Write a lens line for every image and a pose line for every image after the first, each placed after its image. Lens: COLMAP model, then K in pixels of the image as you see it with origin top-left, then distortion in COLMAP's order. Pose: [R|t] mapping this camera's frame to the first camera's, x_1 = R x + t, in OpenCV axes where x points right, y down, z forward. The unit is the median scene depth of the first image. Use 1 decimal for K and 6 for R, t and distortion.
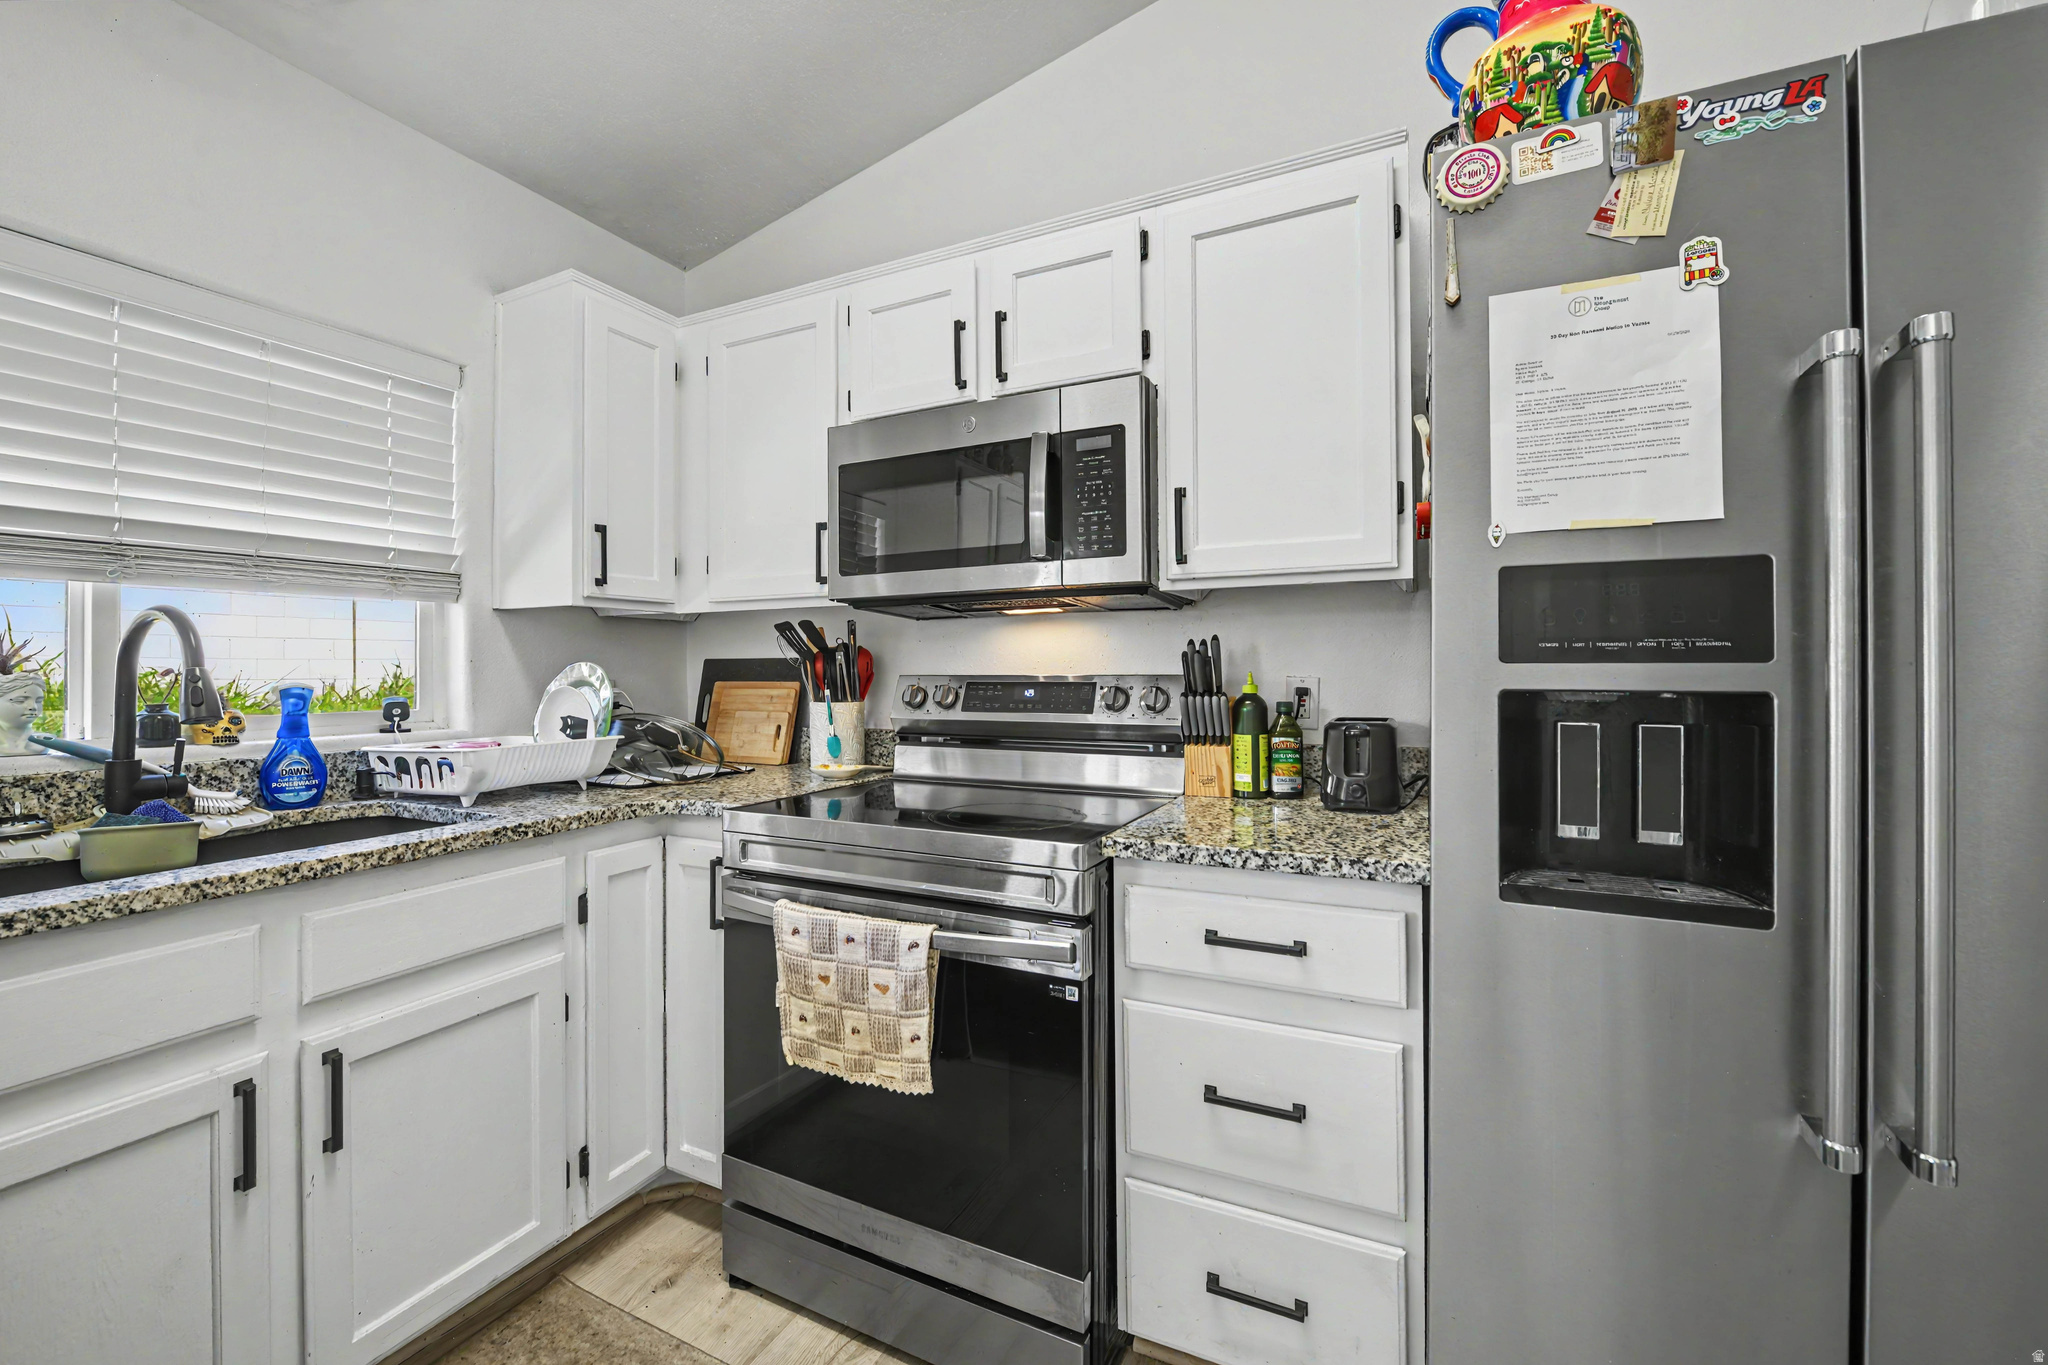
lens RADIAL K [[816.3, 0, 1027.9], [0, 816.3, 672.1], [0, 0, 1]] dist [-0.011830, -0.001304]
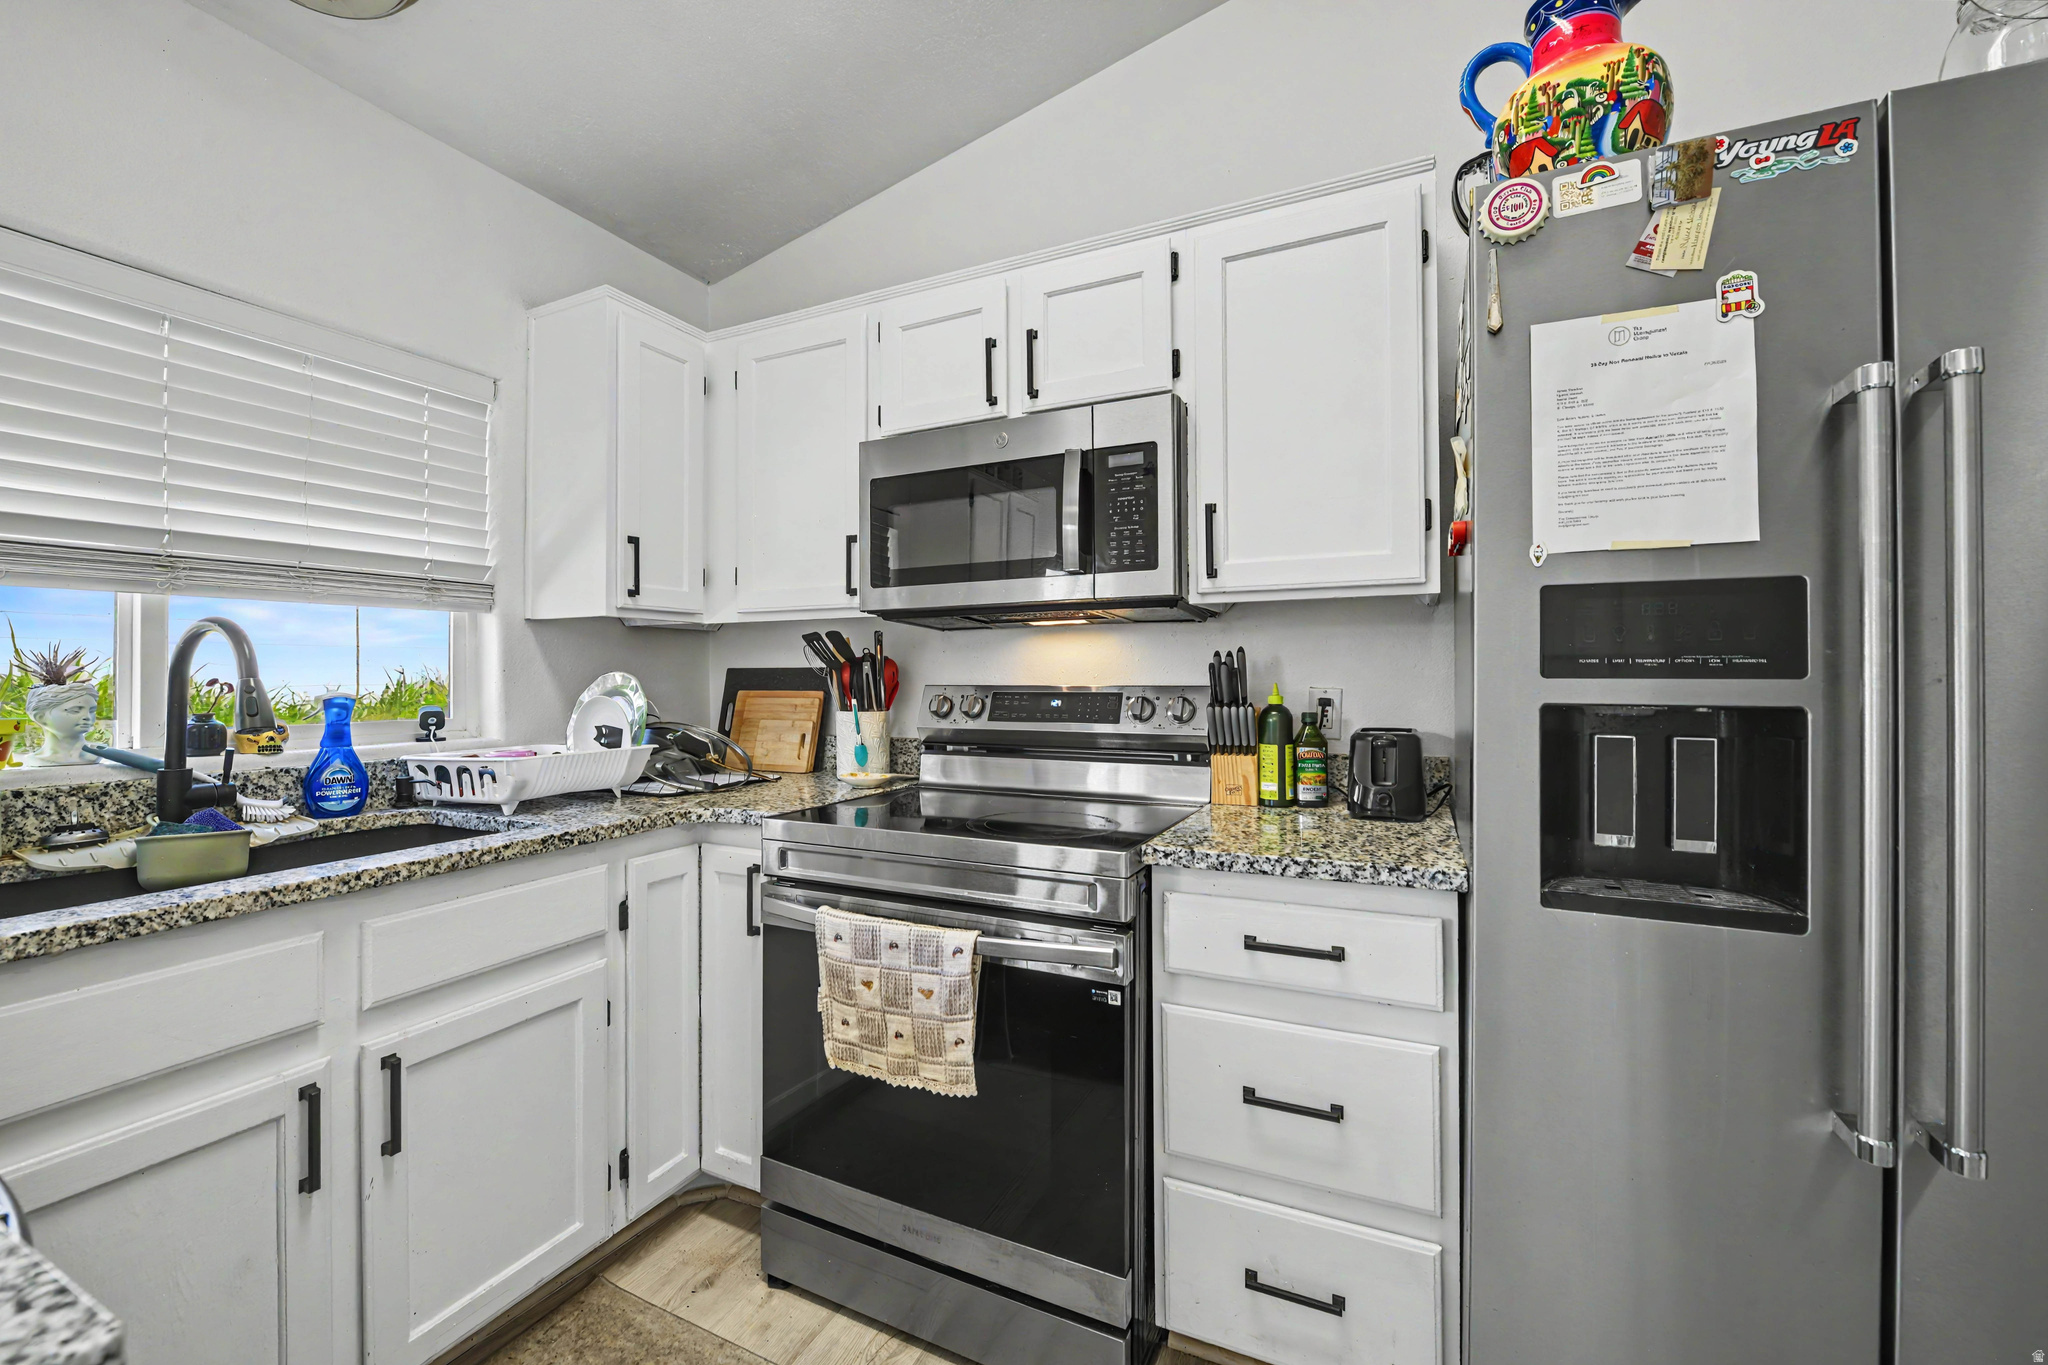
lens RADIAL K [[816.3, 0, 1025.4], [0, 816.3, 676.9], [0, 0, 1]] dist [-0.011830, -0.001304]
pose [[0.999984, 0.001310, 0.005535, -0.053373], [-0.001299, 0.999997, -0.002064, -0.006112], [-0.005538, 0.002057, 0.999983, -0.022037]]
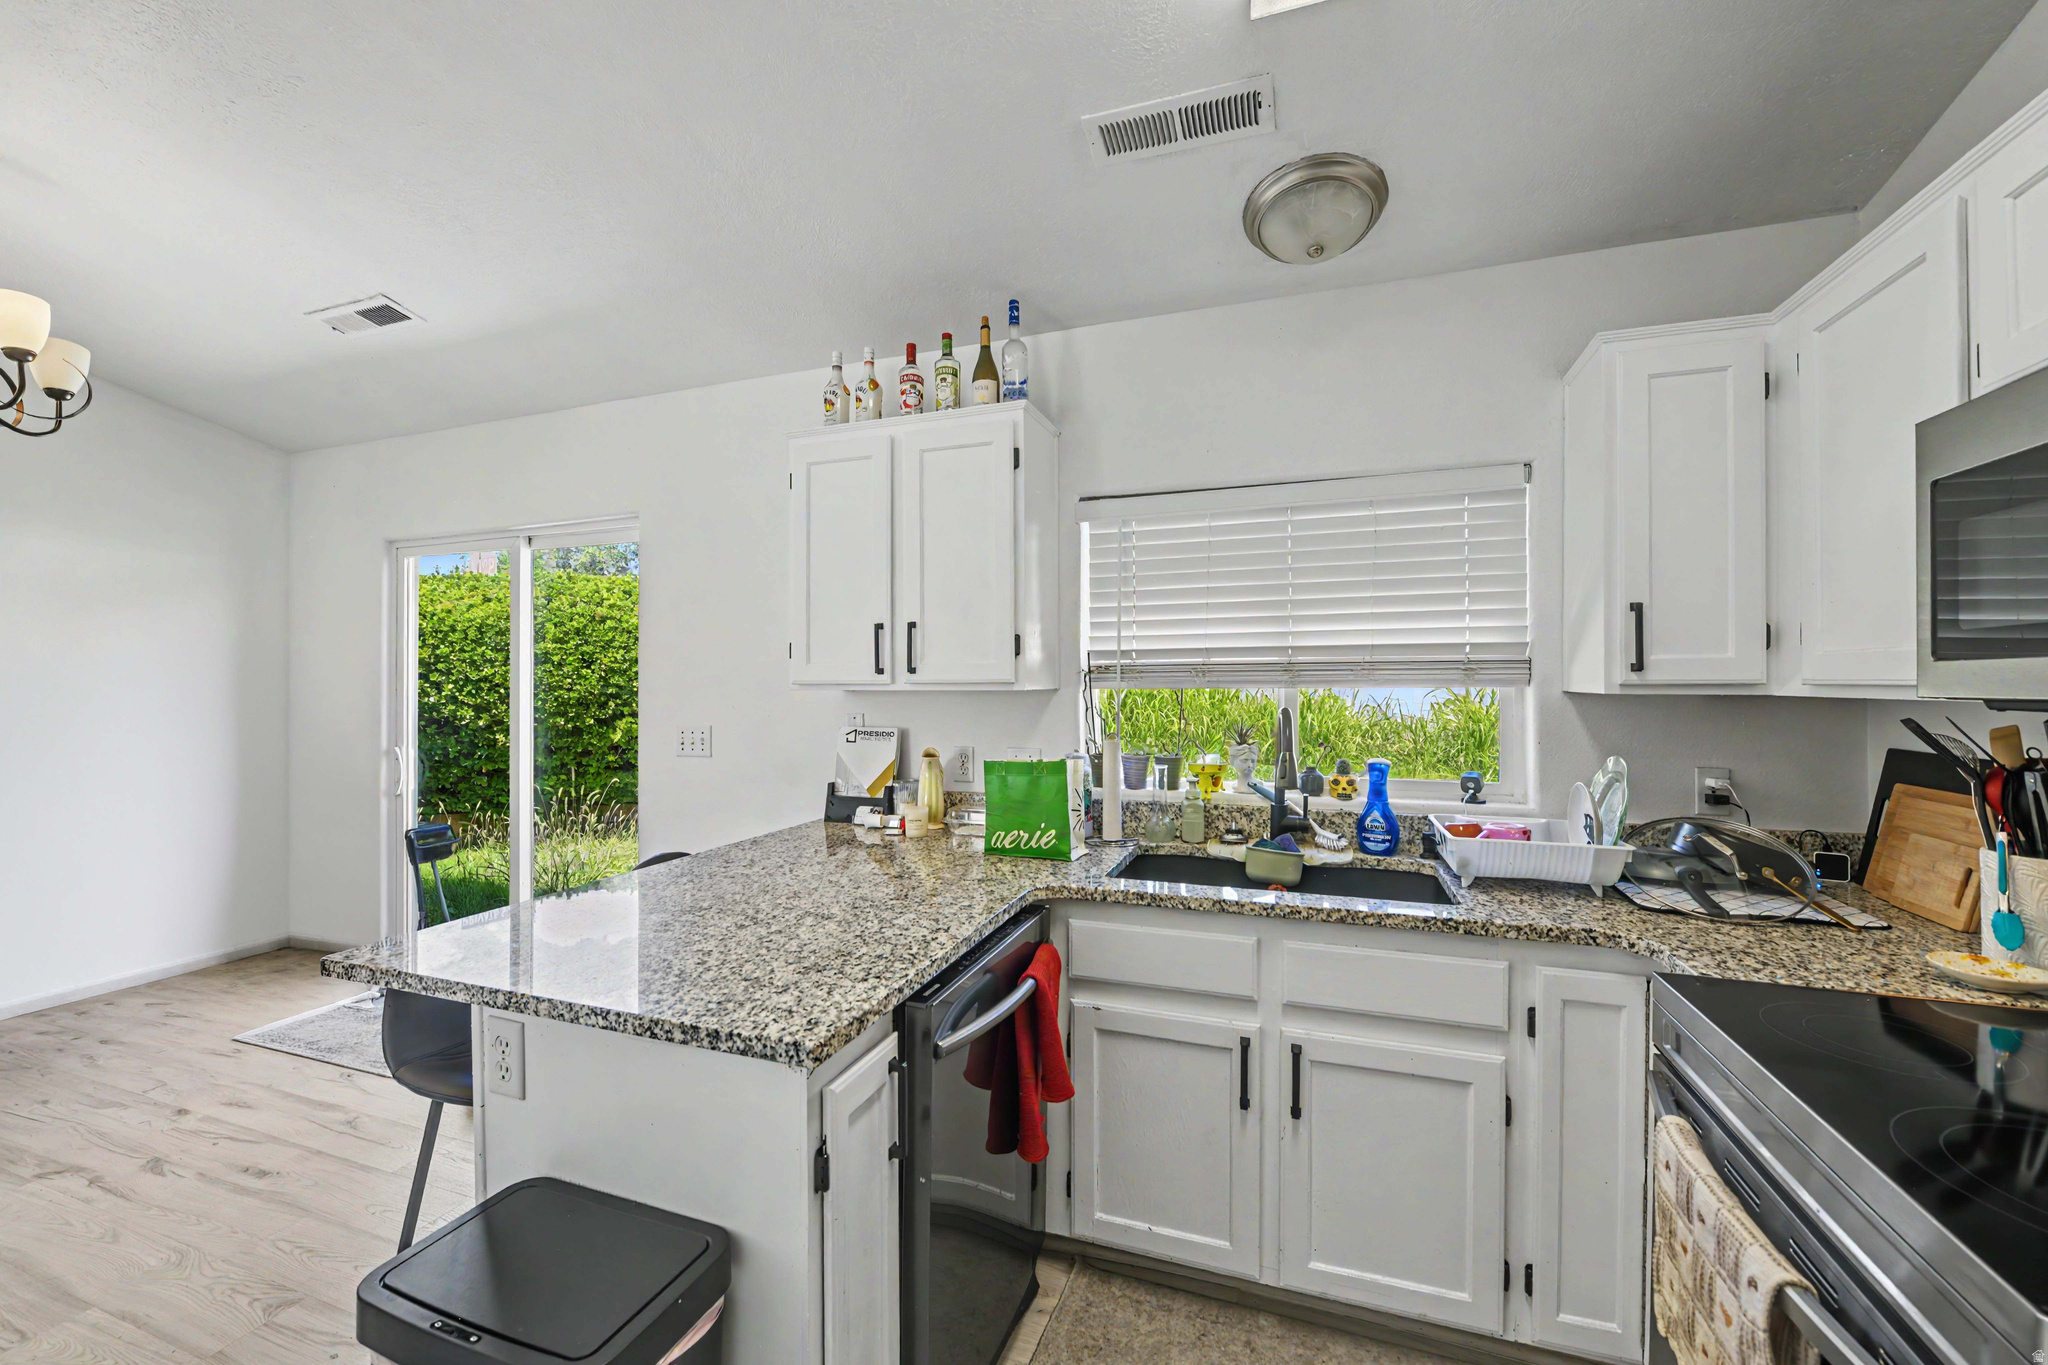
lens RADIAL K [[816.3, 0, 1010.6], [0, 816.3, 684.5], [0, 0, 1]] dist [-0.011830, -0.001304]
pose [[0.091747, 0.007552, -0.995754, 0.376312], [-0.002182, 0.999970, 0.007383, -0.124601], [0.995780, 0.001495, 0.091760, 0.305060]]
